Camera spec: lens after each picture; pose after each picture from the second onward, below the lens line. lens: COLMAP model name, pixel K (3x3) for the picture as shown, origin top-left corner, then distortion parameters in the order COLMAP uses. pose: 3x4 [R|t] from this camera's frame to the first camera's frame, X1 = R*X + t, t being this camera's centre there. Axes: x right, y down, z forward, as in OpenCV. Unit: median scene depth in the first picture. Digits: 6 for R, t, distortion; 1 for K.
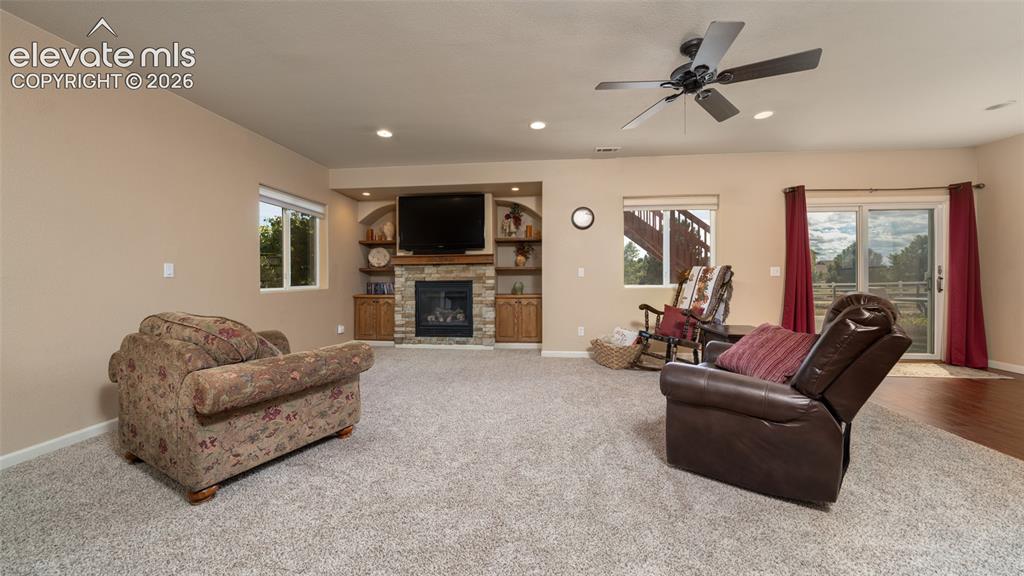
lens RADIAL K [[353.8, 0, 517.7], [0, 353.8, 283.7], [0, 0, 1]] dist [-0.006912, -0.000247]
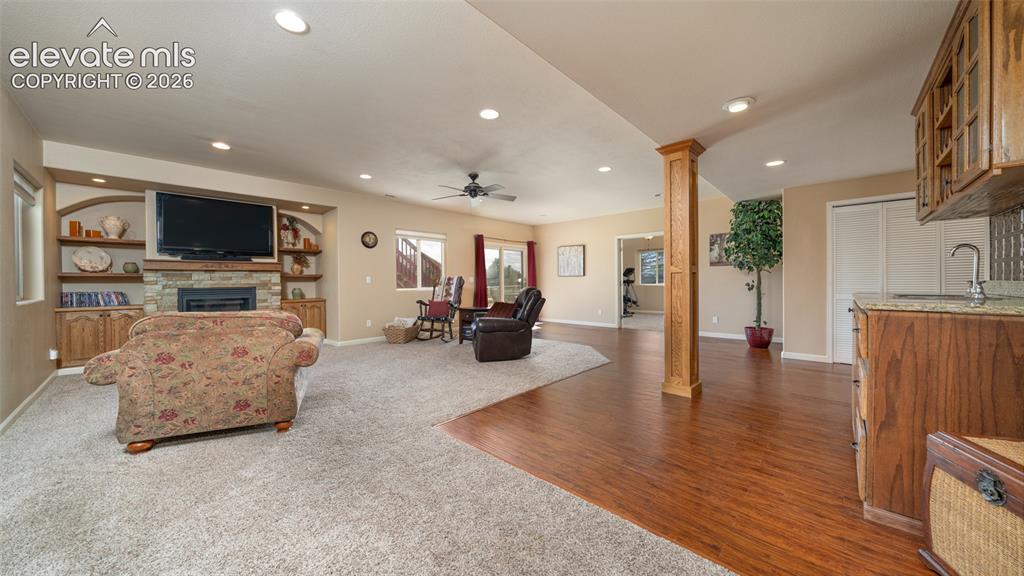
lens RADIAL K [[353.8, 0, 510.0], [0, 353.8, 283.8], [0, 0, 1]] dist [-0.006912, -0.000247]
pose [[0.599184, -0.006323, 0.800586, -0.512549], [0.018948, 0.999801, -0.006284, 0.002299], [-0.800387, 0.018935, 0.599185, -0.213289]]
